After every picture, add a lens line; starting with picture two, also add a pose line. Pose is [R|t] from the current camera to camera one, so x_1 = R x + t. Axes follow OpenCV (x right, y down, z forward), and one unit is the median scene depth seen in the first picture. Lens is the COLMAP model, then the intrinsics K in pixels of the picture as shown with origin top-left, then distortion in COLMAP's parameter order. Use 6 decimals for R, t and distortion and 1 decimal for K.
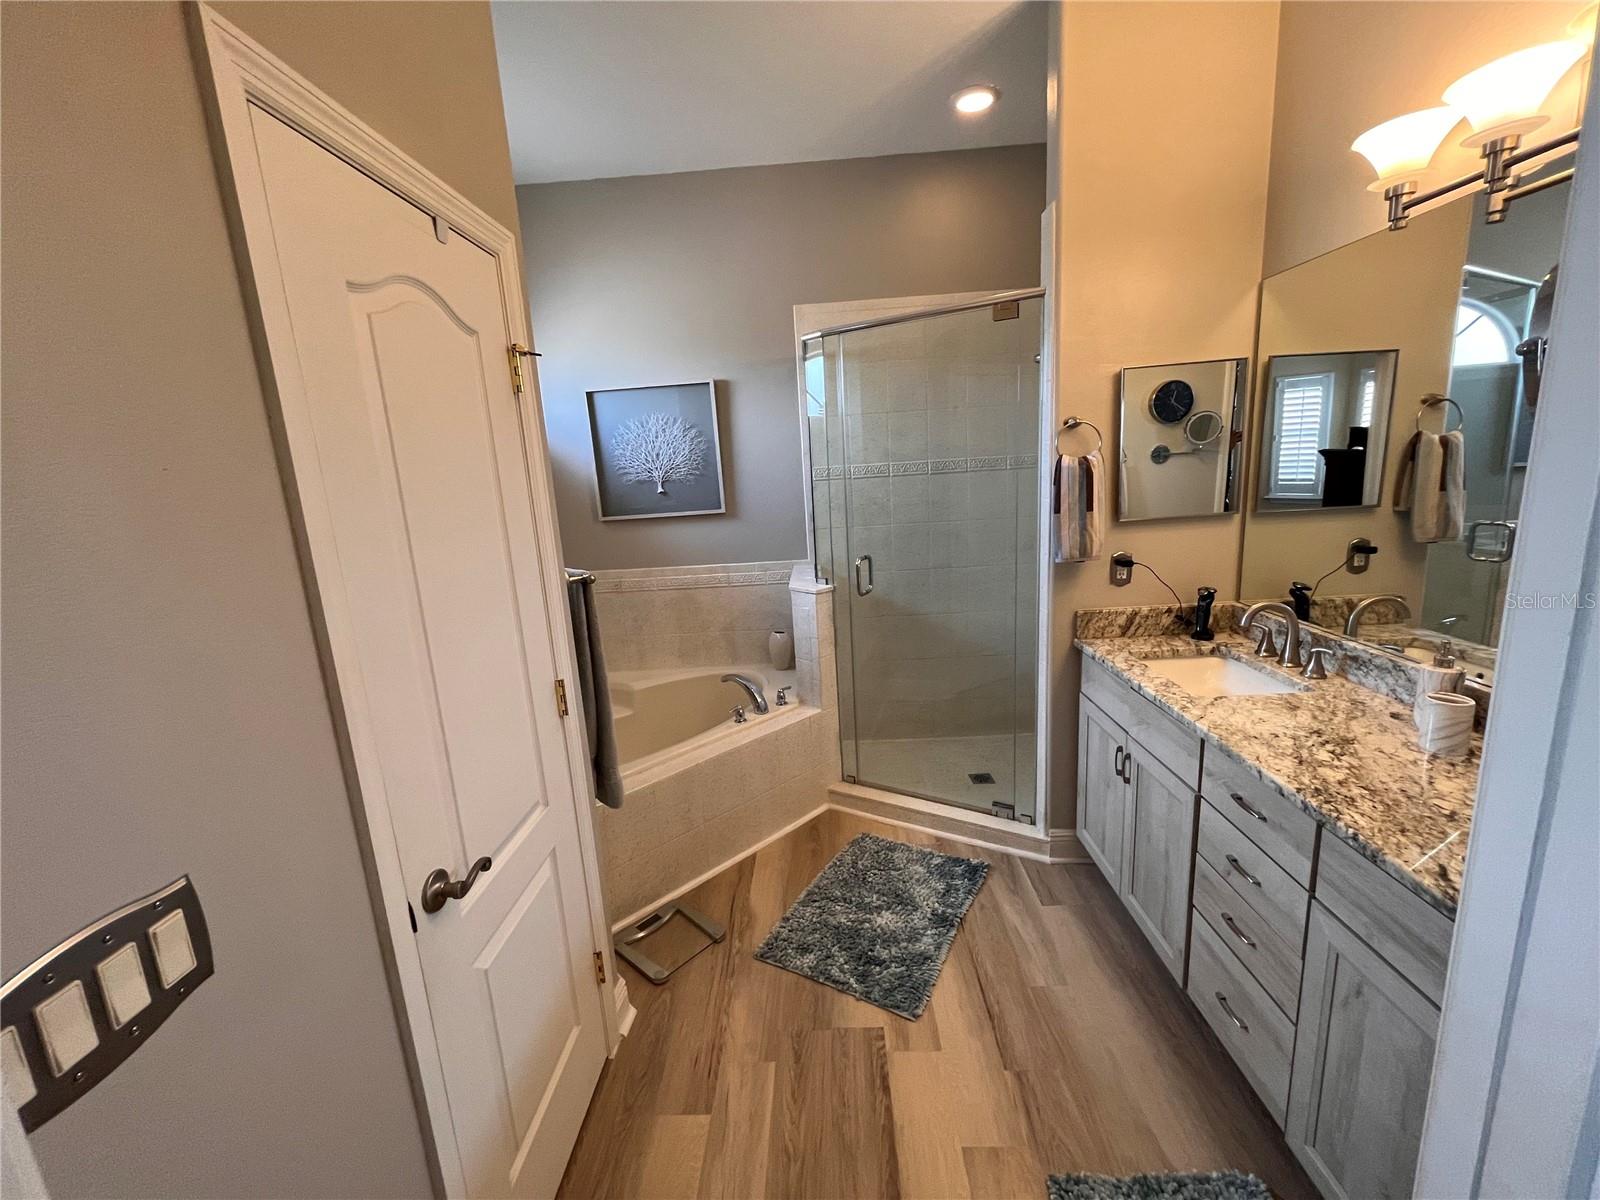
lens RADIAL K [[642.6, 0, 800.0], [0, 642.6, 595.6], [0, 0, 1]] dist [-0.003646, 0.000100]
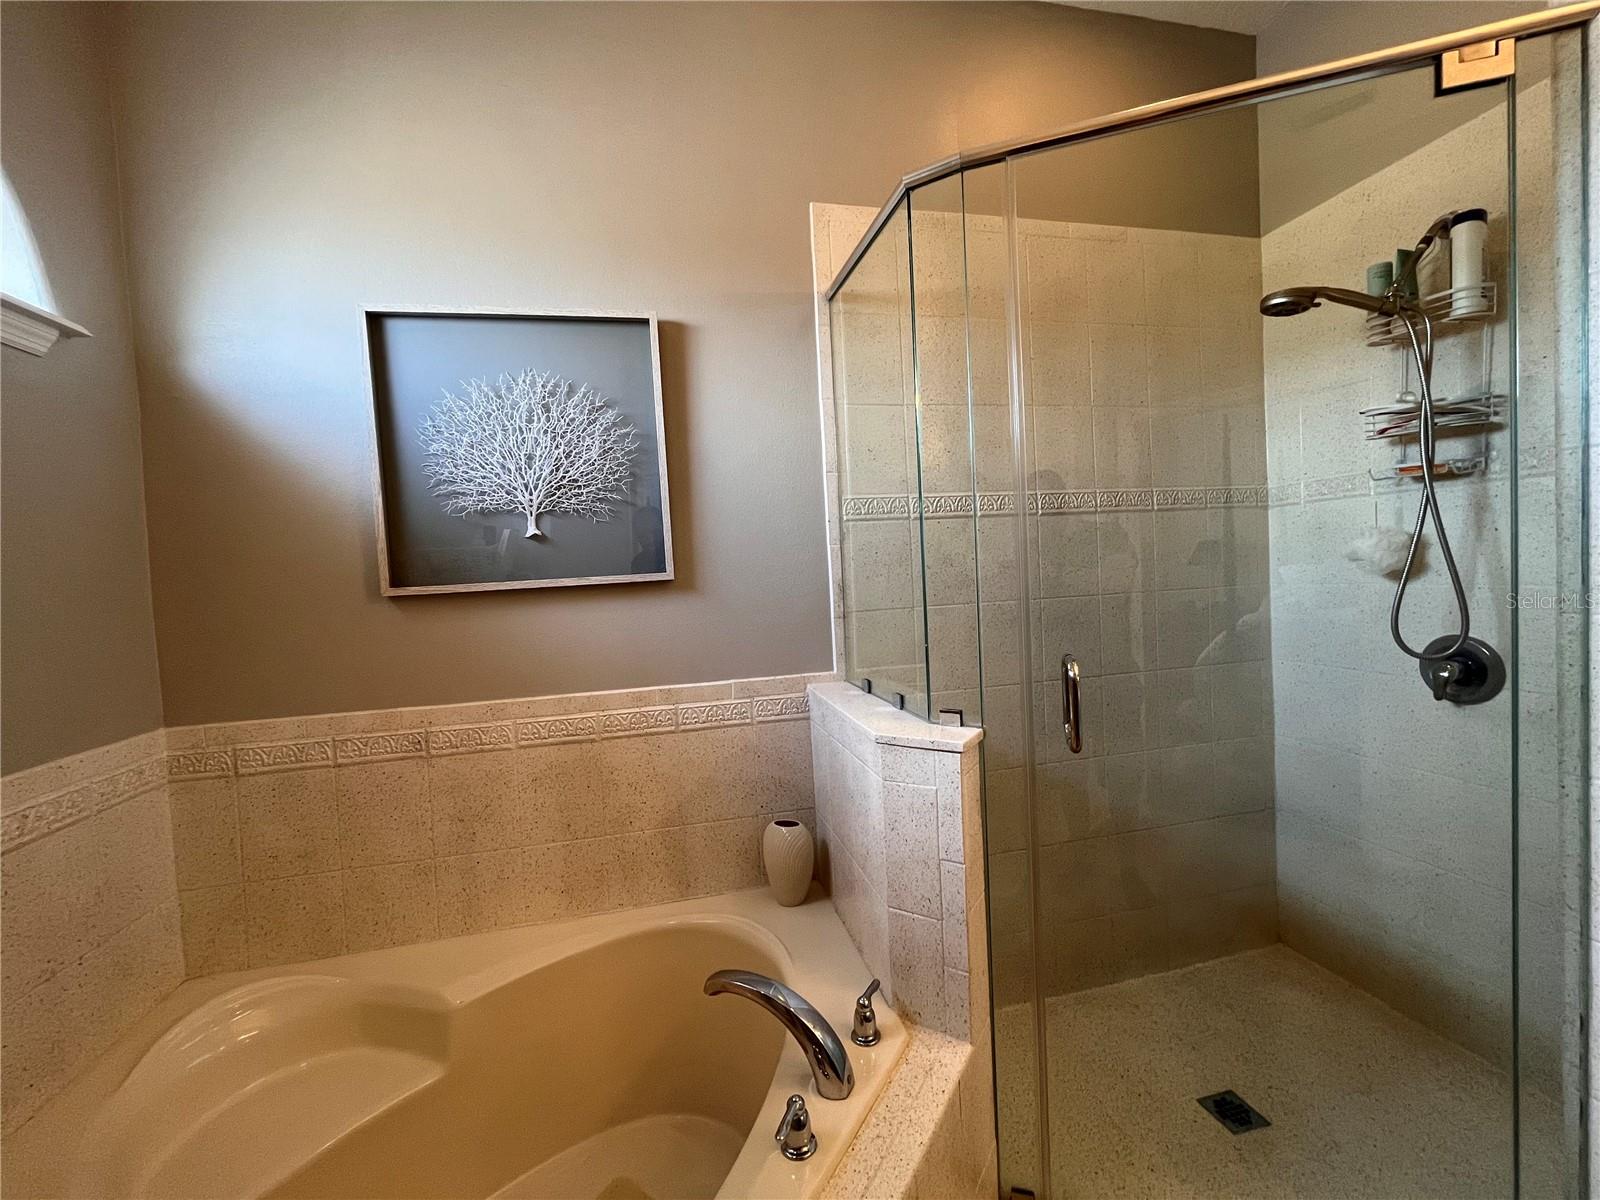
lens RADIAL K [[644.2, 0, 798.5], [0, 644.2, 596.5], [0, 0, 1]] dist [-0.002081, -0.000458]
pose [[0.967670, 0.001003, 0.252219, -0.179693], [0.043300, 0.984485, -0.170041, -0.035078], [-0.248476, 0.175464, 0.952613, 0.620397]]
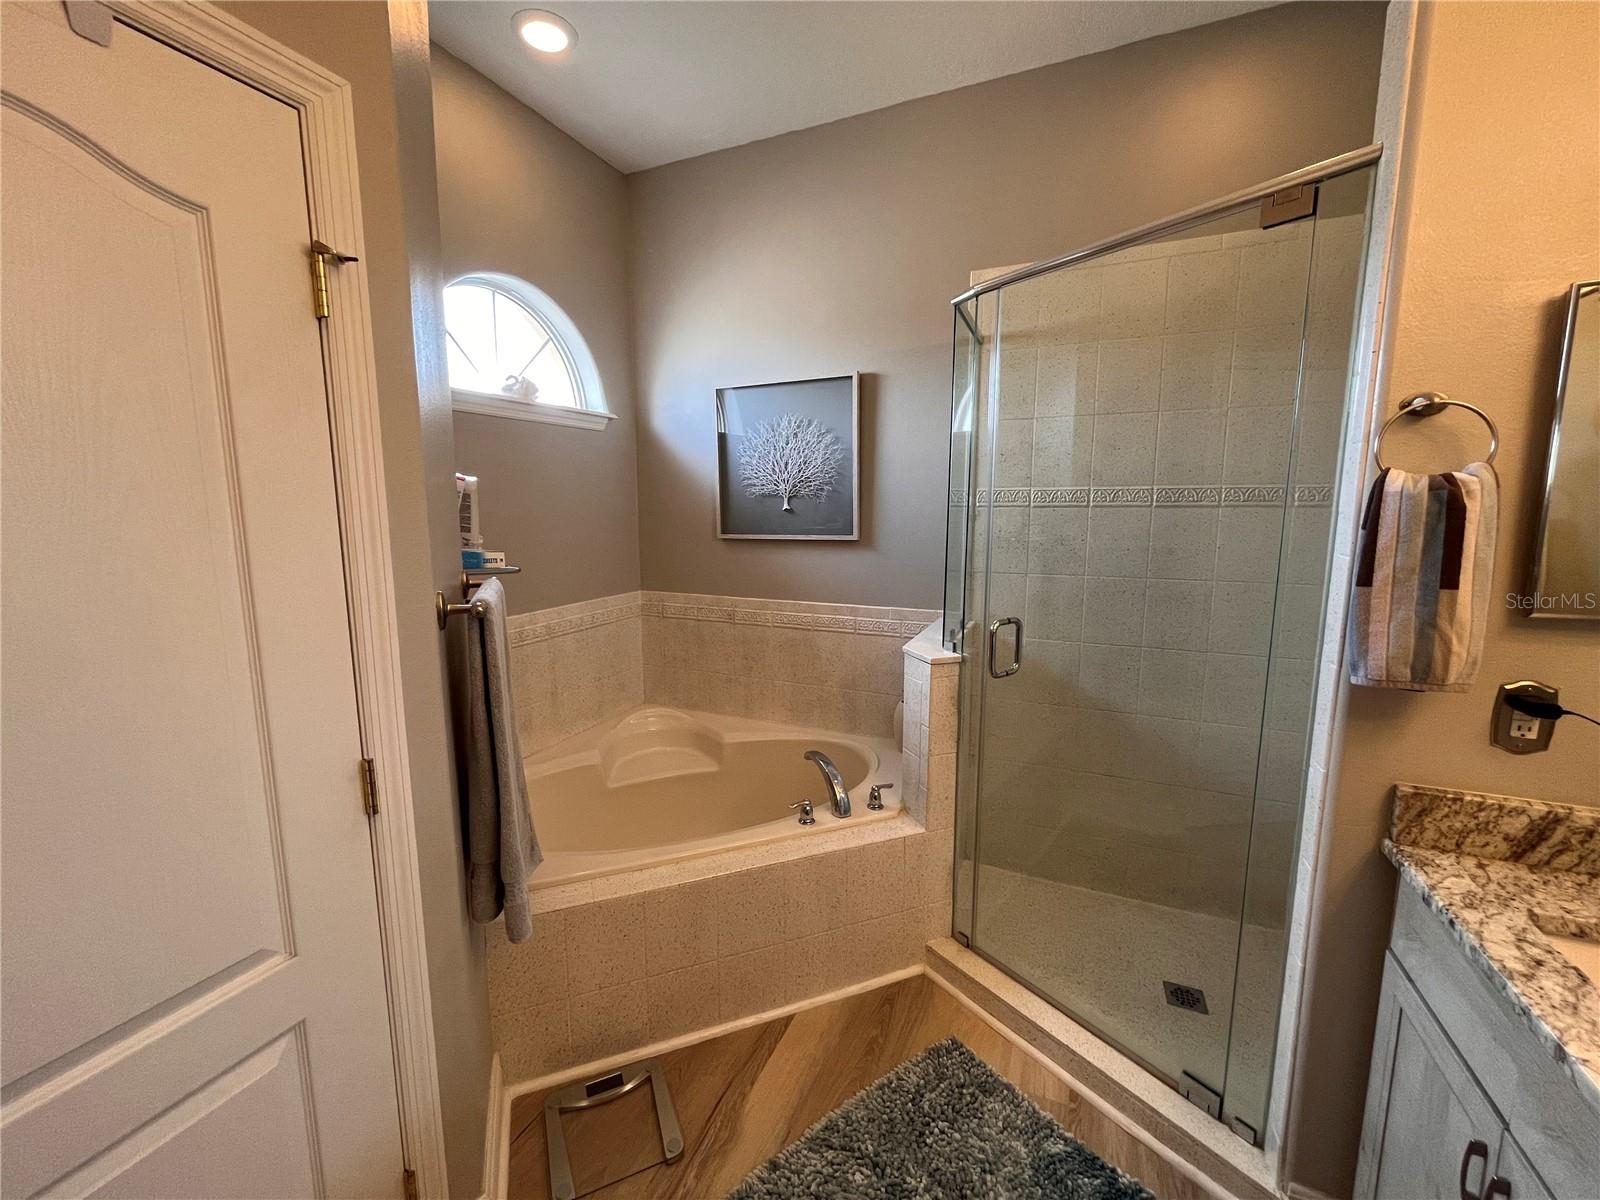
lens RADIAL K [[642.6, 0, 800.0], [0, 642.6, 595.6], [0, 0, 1]] dist [-0.003646, 0.000100]
pose [[0.922538, 0.110307, -0.369806, 0.142815], [-0.127557, 0.991577, -0.022439, -0.042391], [0.364216, 0.067873, 0.928838, 0.299568]]
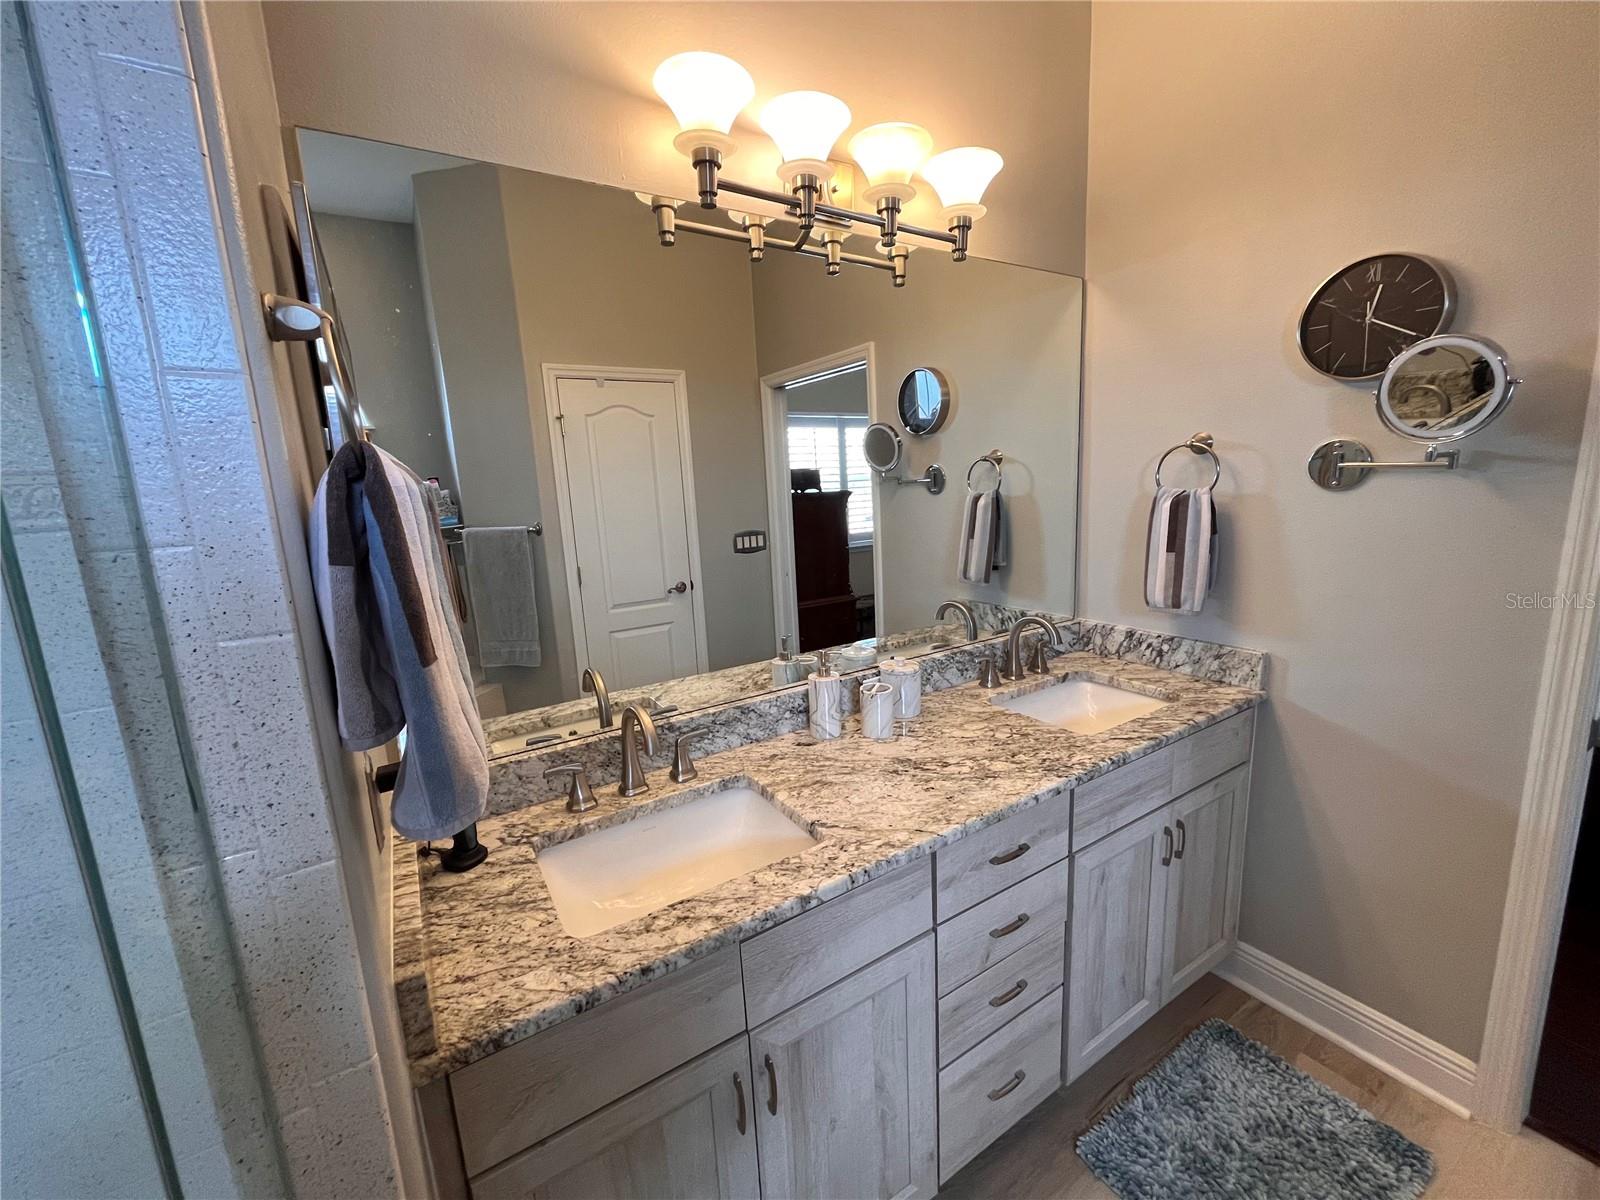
lens RADIAL K [[644.2, 0, 798.5], [0, 644.2, 596.5], [0, 0, 1]] dist [-0.002081, -0.000458]
pose [[-0.556757, -0.064845, 0.828141, 0.077297], [0.241487, 0.941256, 0.236053, -0.140392], [-0.794799, 0.331409, -0.508392, 0.783881]]
